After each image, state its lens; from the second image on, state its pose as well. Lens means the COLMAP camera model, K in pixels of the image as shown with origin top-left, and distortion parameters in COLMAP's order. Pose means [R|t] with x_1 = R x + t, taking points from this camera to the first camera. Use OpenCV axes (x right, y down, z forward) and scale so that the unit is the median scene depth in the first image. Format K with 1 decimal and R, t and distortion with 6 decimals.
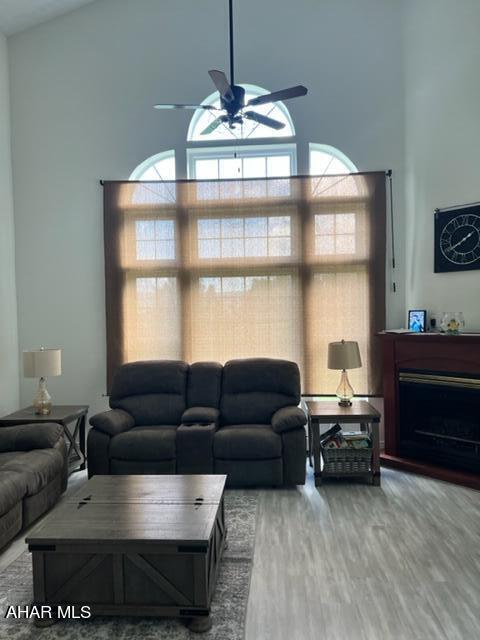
lens RADIAL K [[477.5, 0, 235.2], [0, 477.5, 321.8], [0, 0, 1]] dist [0.020326, -0.025119]
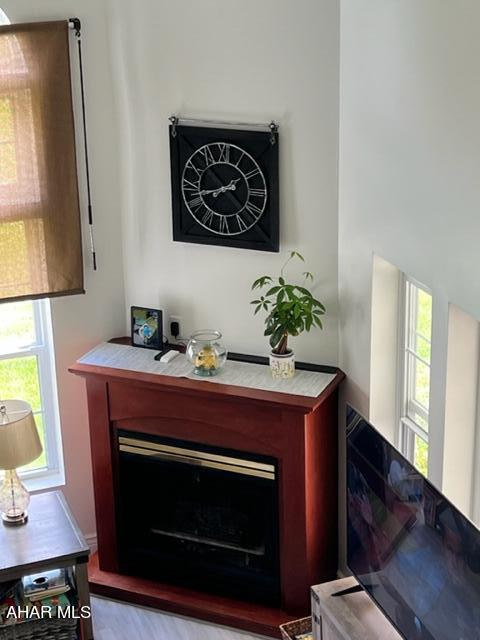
lens RADIAL K [[1297.1, 0, 239.5], [0, 1297.1, 326.3], [0, 0, 1]] dist [0.193354, 0.000000]
pose [[0.909259, -0.153602, 0.386853, -0.076228], [0.017076, 0.942401, 0.334050, -0.486887], [-0.415881, -0.297132, 0.859509, -0.264384]]
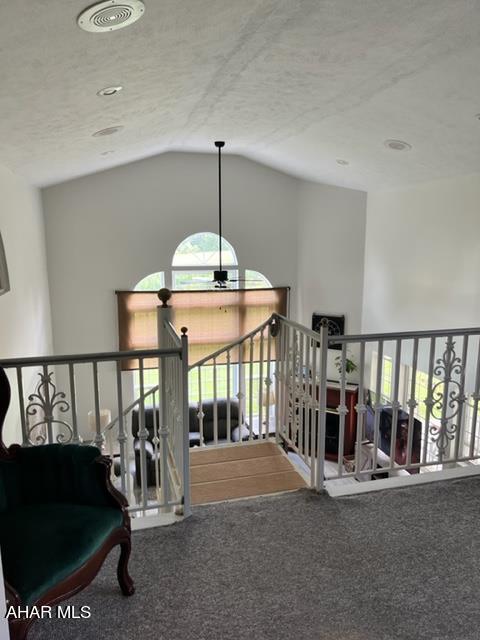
lens RADIAL K [[477.5, 0, 235.3], [0, 477.5, 317.8], [0, 0, 1]] dist [0.020326, -0.025119]
pose [[0.941558, -0.040294, 0.334431, -0.481304], [-0.009447, 0.989270, 0.145790, -0.485392], [-0.336717, -0.140429, 0.931075, -0.614299]]
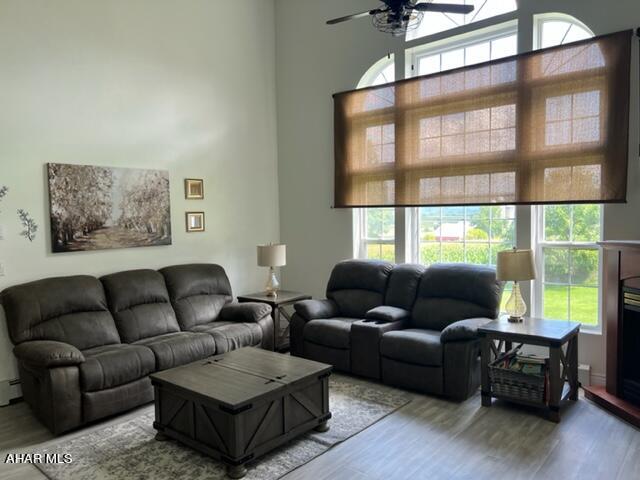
lens RADIAL K [[477.5, 0, 315.3], [0, 477.5, 244.2], [0, 0, 1]] dist [0.020326, -0.025119]
pose [[0.812051, 0.041214, -0.582129, 0.380722], [-0.011866, 0.998463, 0.054137, -0.008393], [0.583466, -0.037054, 0.811292, 0.074708]]
